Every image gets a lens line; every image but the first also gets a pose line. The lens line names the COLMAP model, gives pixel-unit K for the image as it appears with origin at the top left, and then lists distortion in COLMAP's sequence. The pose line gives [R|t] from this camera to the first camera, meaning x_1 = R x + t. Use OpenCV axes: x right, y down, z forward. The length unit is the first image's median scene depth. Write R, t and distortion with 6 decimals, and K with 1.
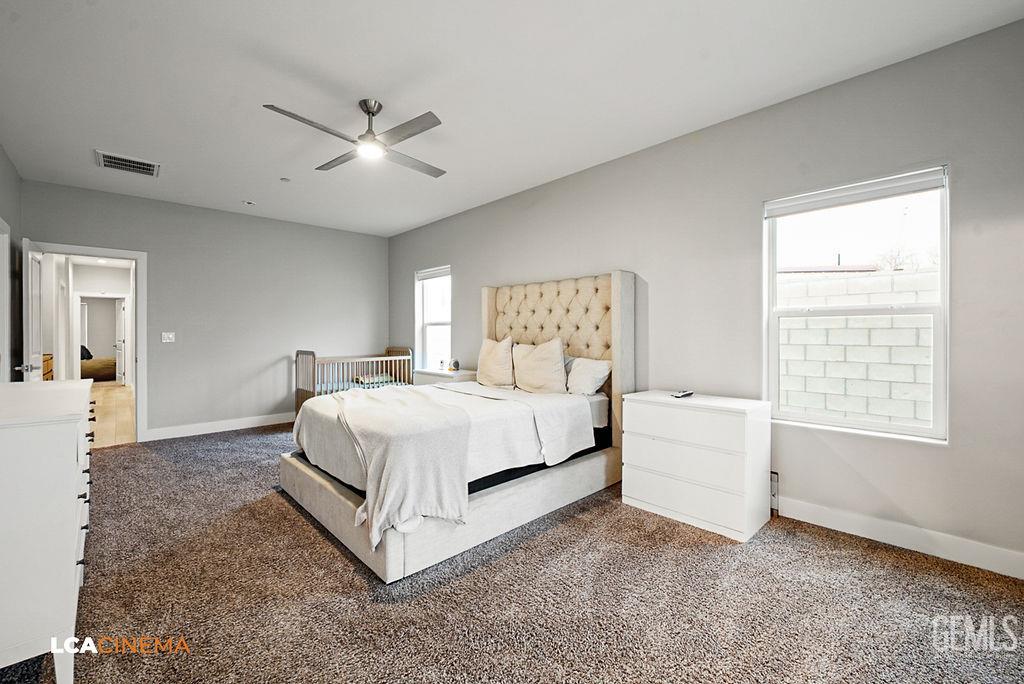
lens RADIAL K [[423.5, 0, 508.8], [0, 423.5, 337.4], [0, 0, 1]] dist [-0.009129, -0.000806]
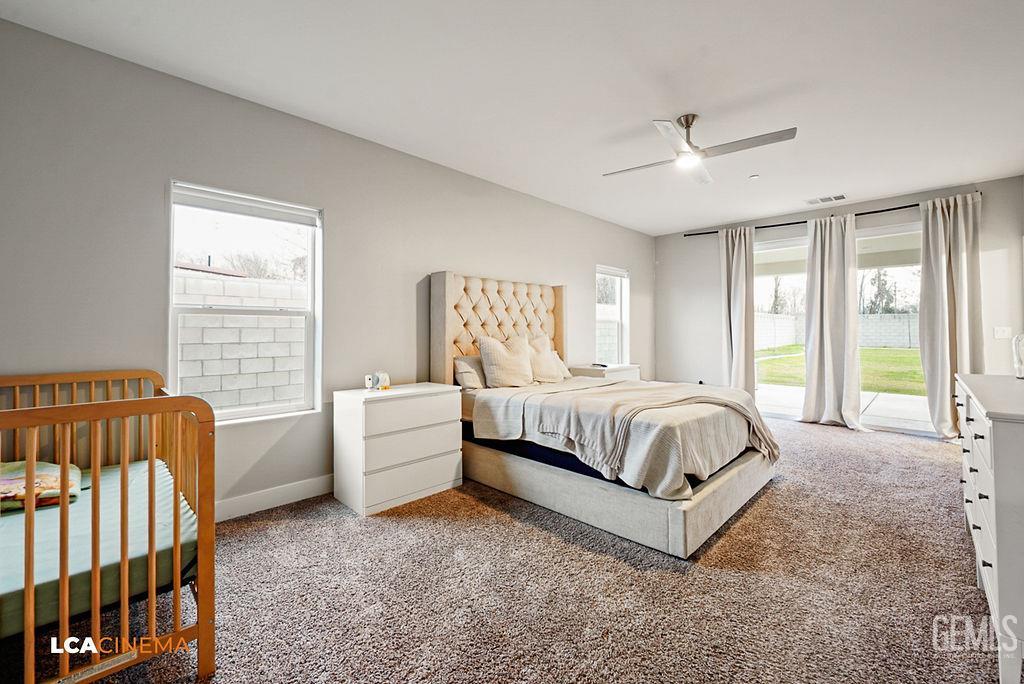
lens RADIAL K [[423.5, 0, 508.8], [0, 423.5, 332.8], [0, 0, 1]] dist [-0.009129, -0.000806]
pose [[-0.026654, -0.000296, 0.999645, -0.356396], [0.008880, 0.999960, 0.000533, -0.001854], [-0.999605, 0.008891, -0.026651, 0.382794]]
